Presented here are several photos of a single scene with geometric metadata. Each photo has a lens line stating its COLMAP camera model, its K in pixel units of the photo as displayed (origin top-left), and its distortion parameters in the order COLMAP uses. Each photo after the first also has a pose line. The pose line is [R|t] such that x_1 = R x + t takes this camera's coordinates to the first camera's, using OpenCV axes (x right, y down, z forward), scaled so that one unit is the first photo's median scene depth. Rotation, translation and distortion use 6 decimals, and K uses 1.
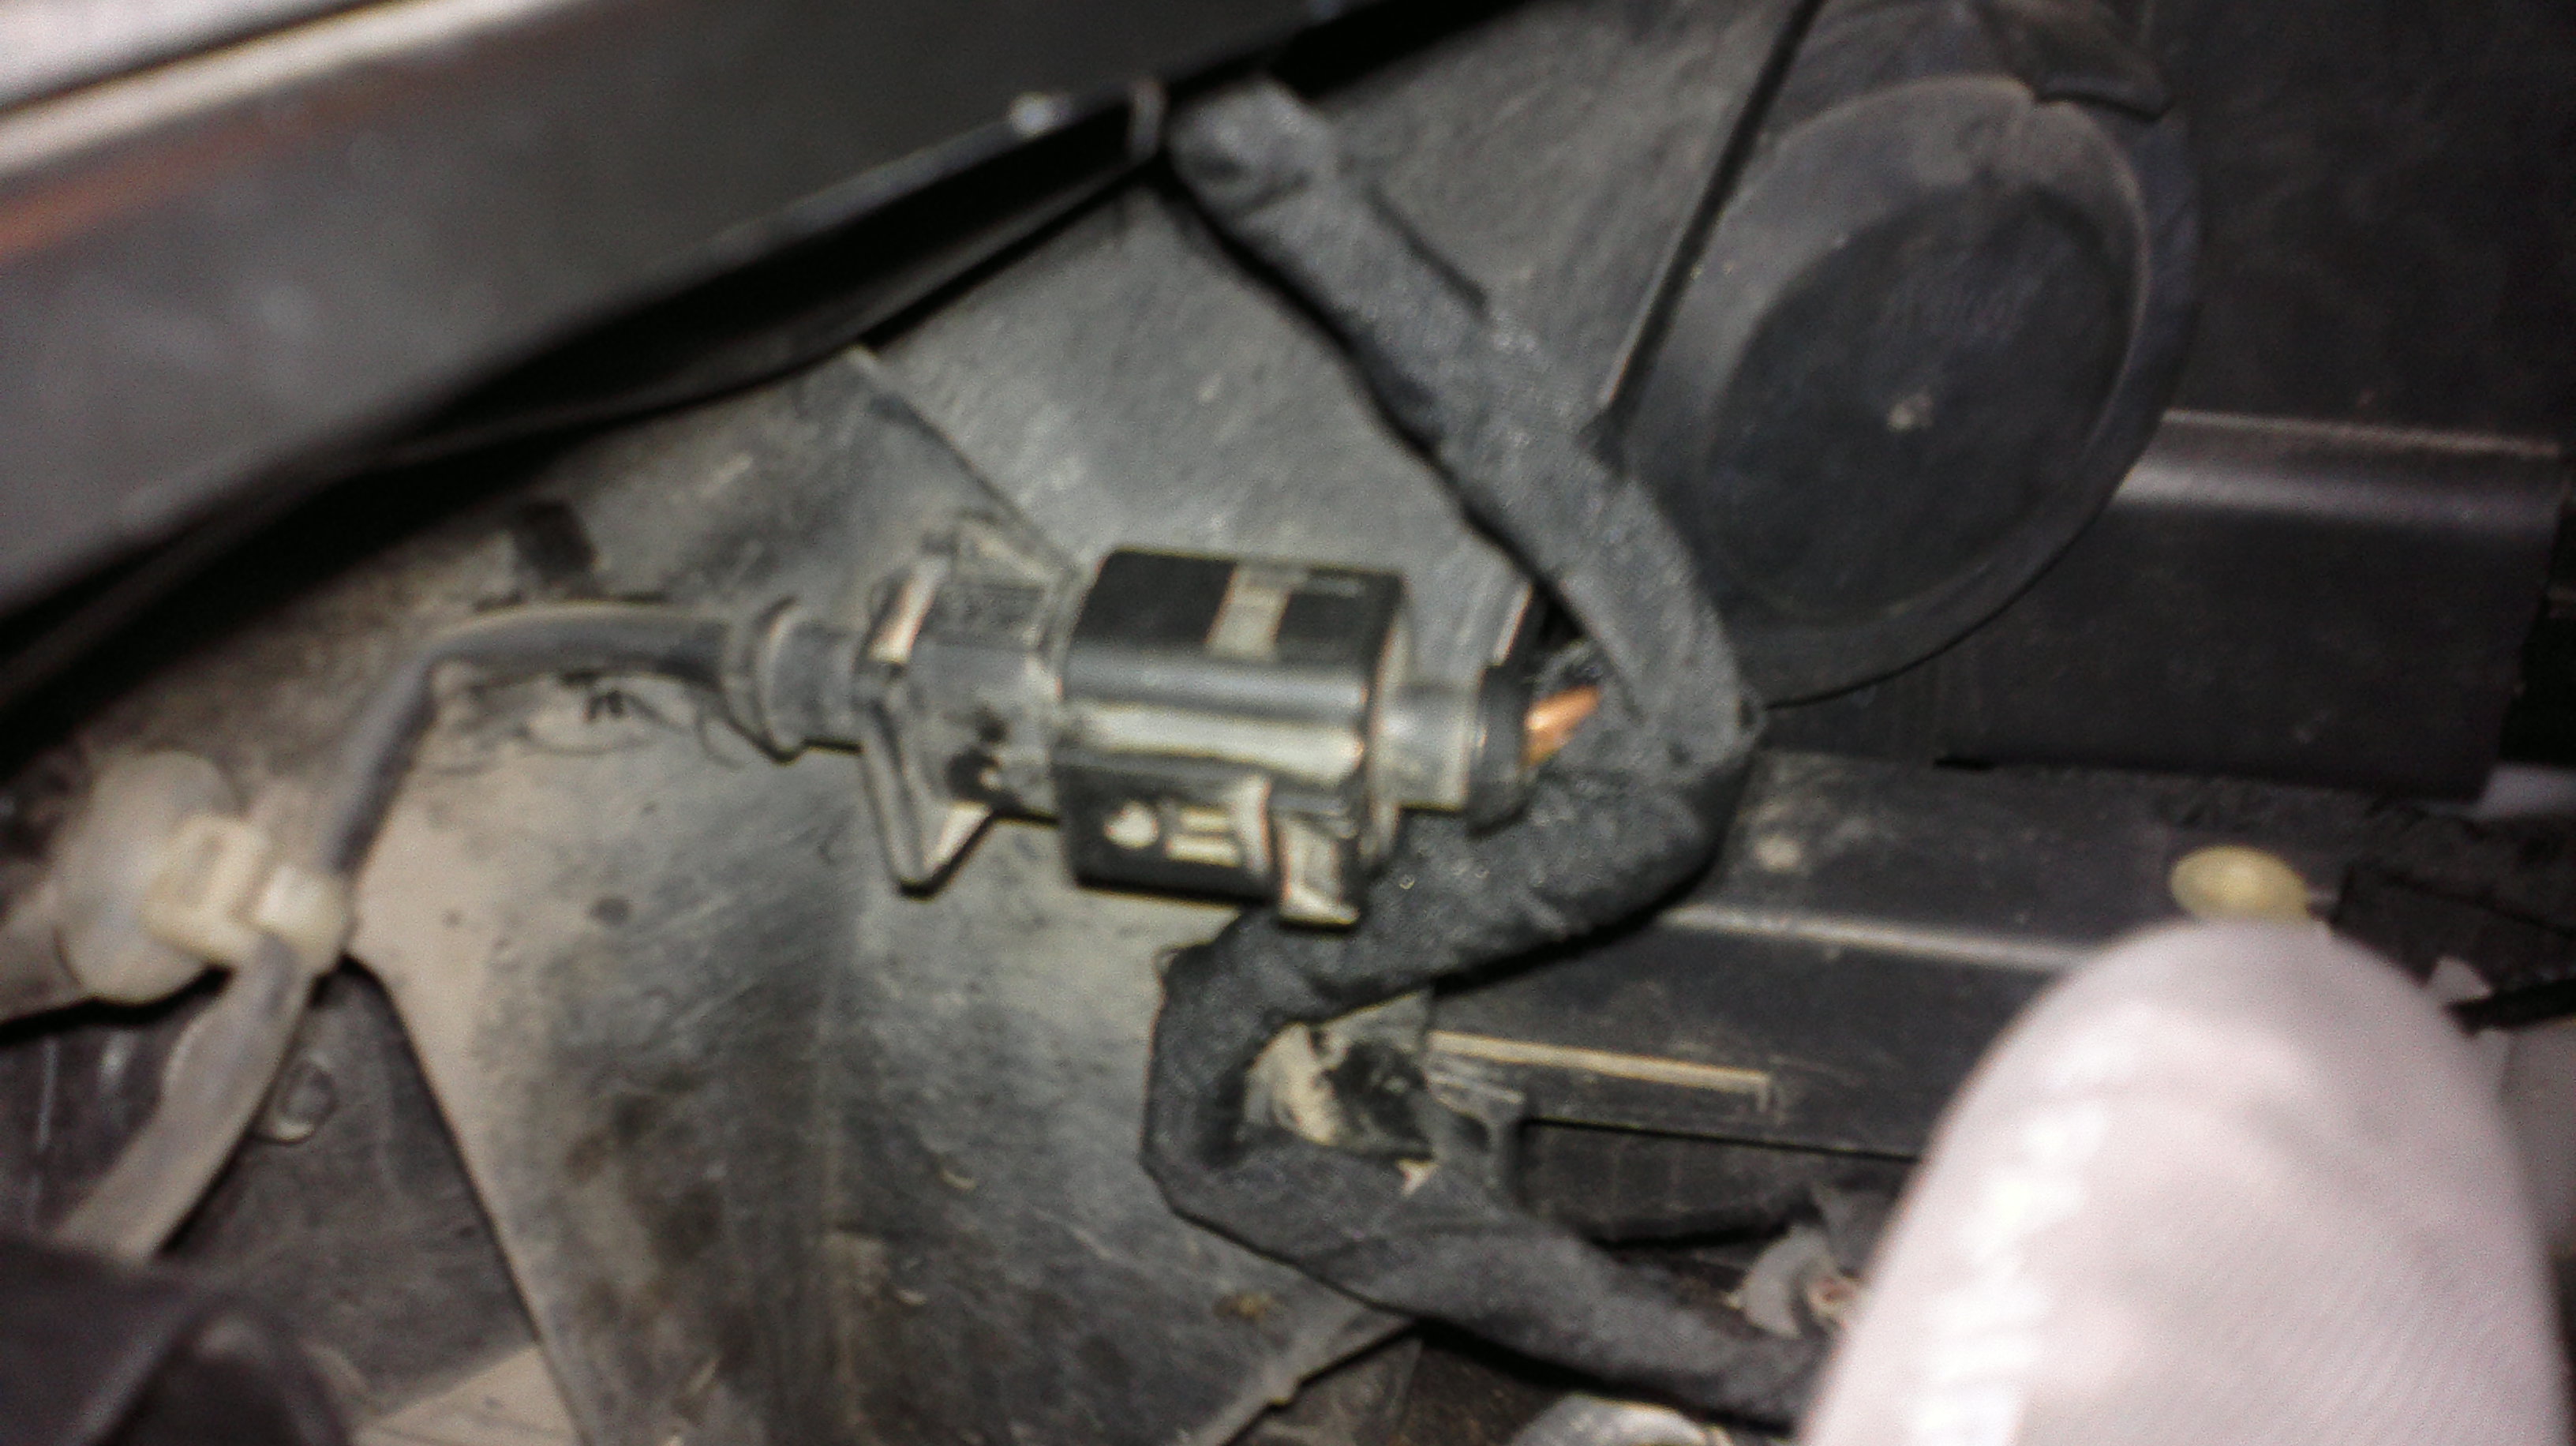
lens RADIAL K [[2410.5, 0, 1284.4], [0, 2410.5, 728.1], [0, 0, 1]] dist [0.043599, -0.123521]
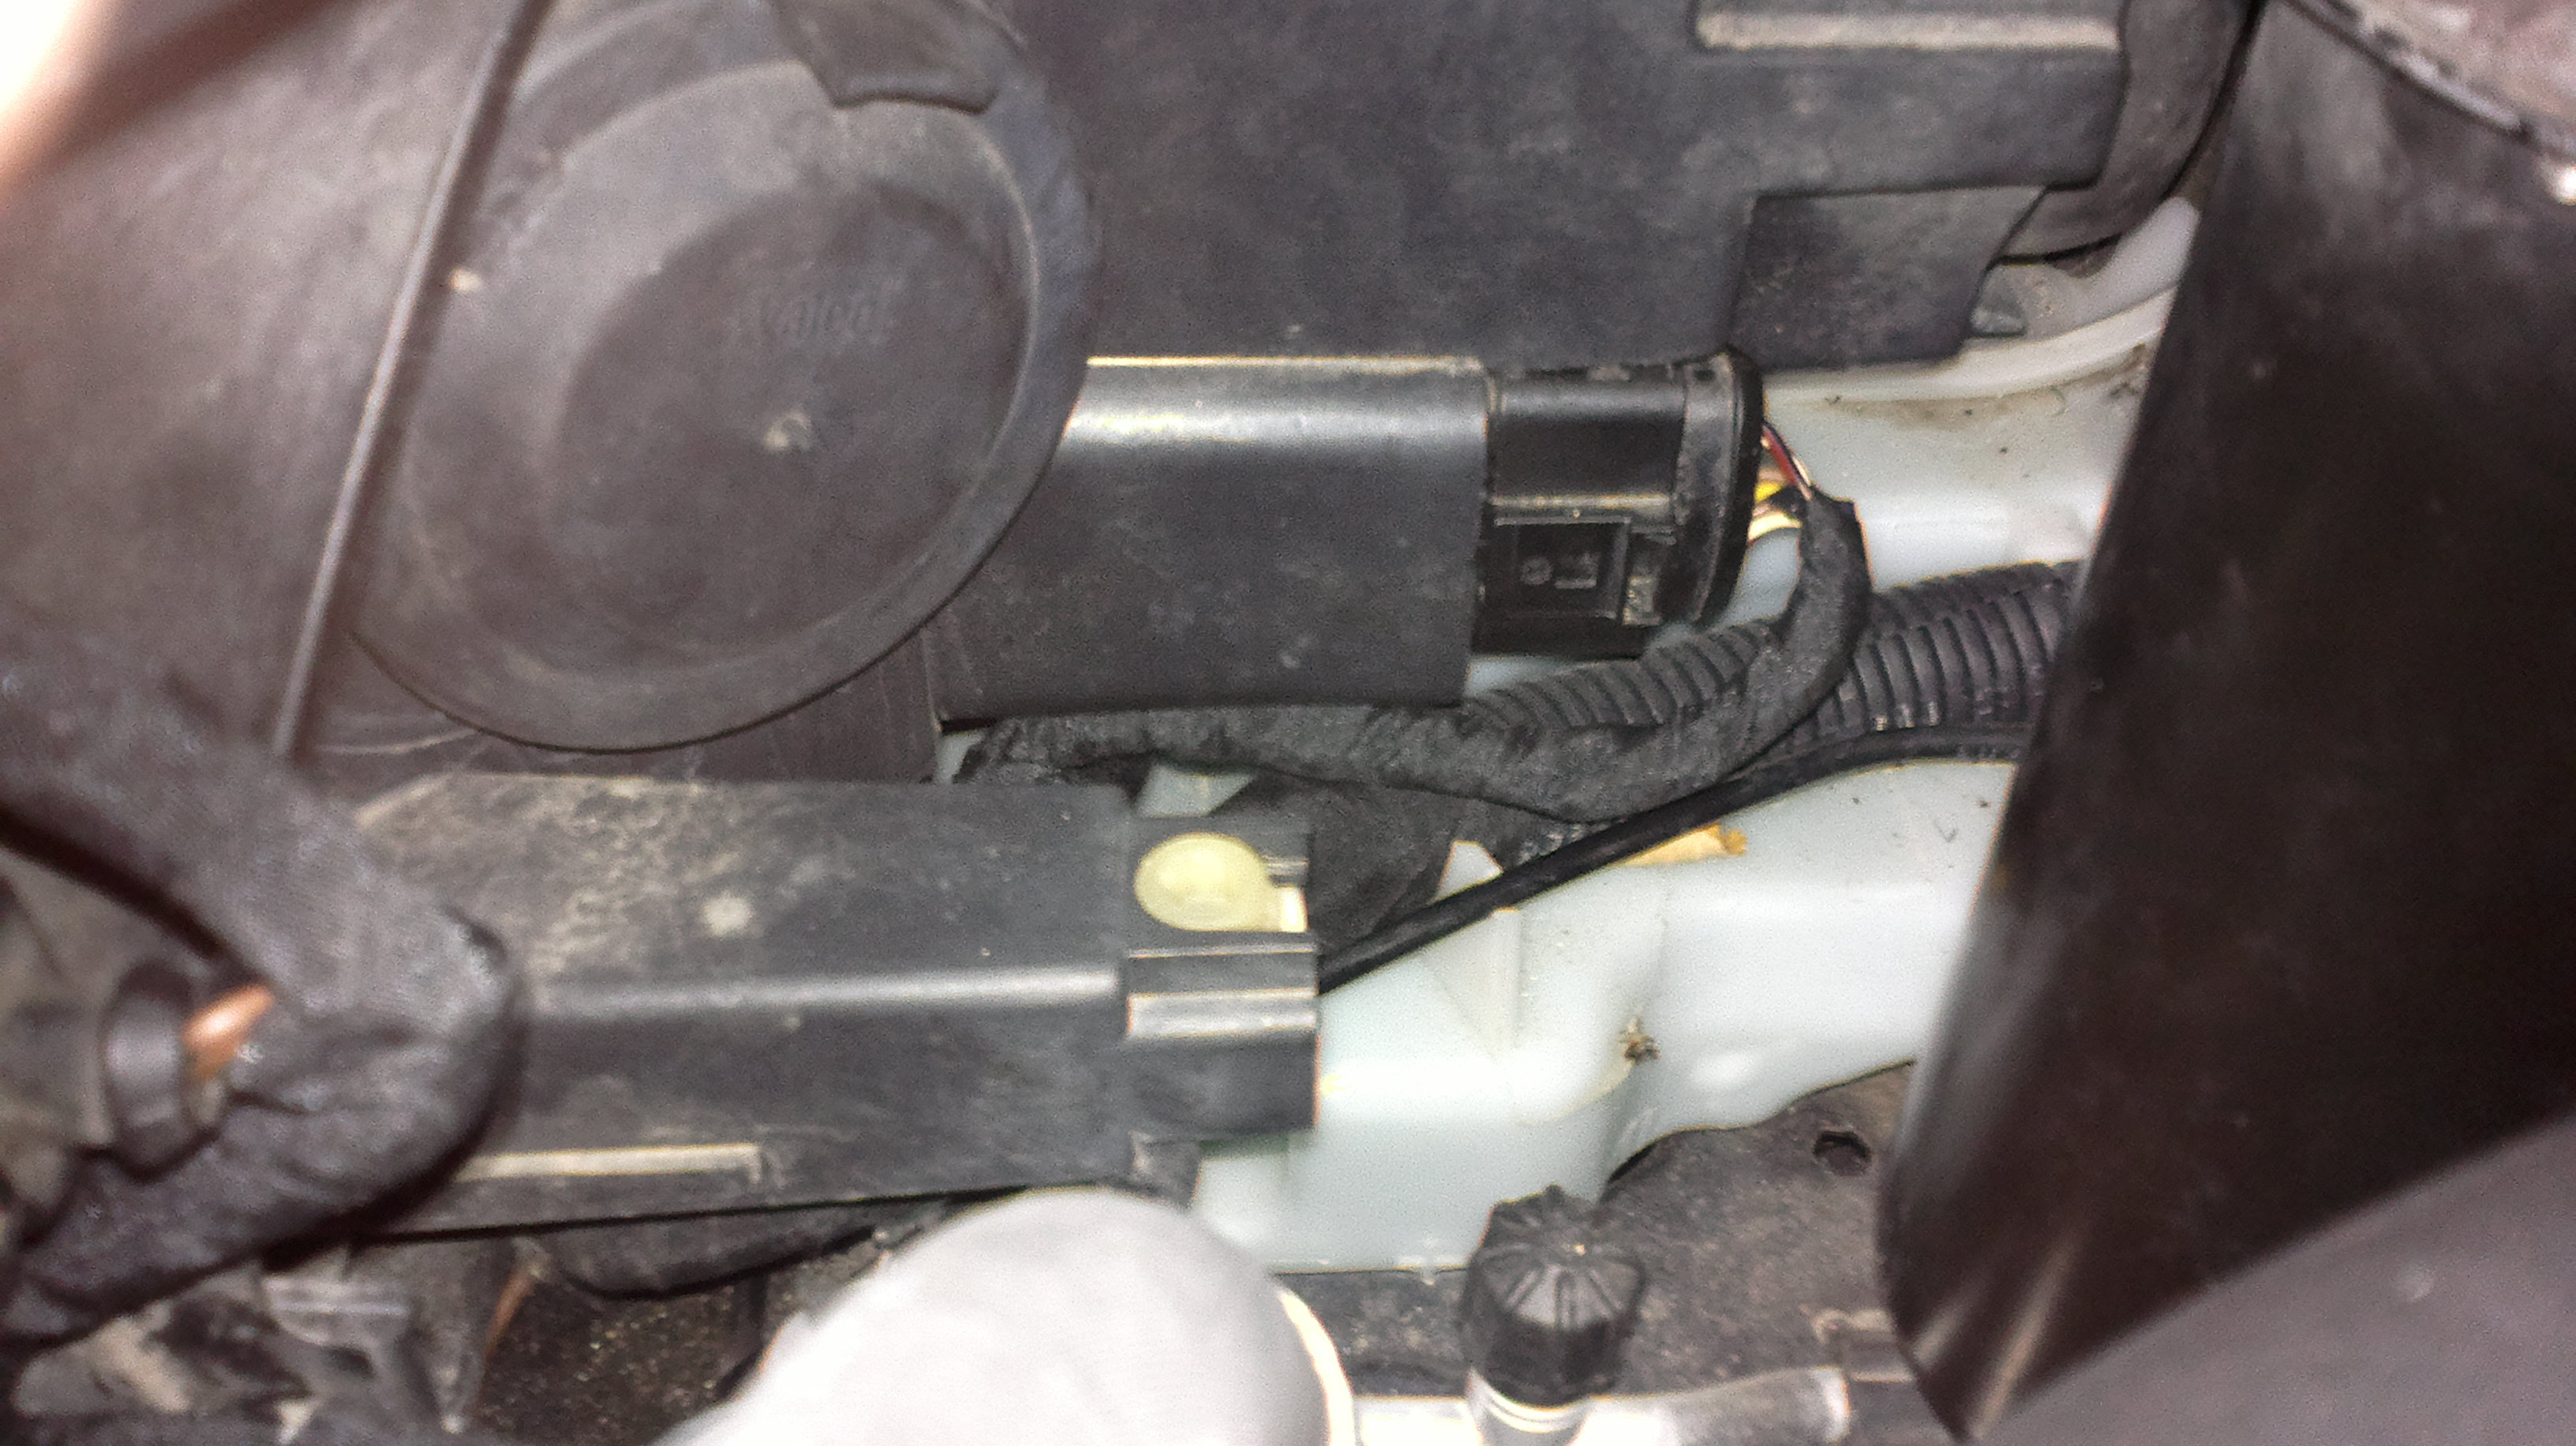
lens RADIAL K [[2410.5, 0, 1284.4], [0, 2410.5, 728.1], [0, 0, 1]] dist [0.043599, -0.123521]
pose [[0.942572, -0.145584, 0.300604, 0.139410], [0.115025, 0.986440, 0.117068, -0.100251], [-0.313571, -0.075768, 0.946537, 0.077740]]
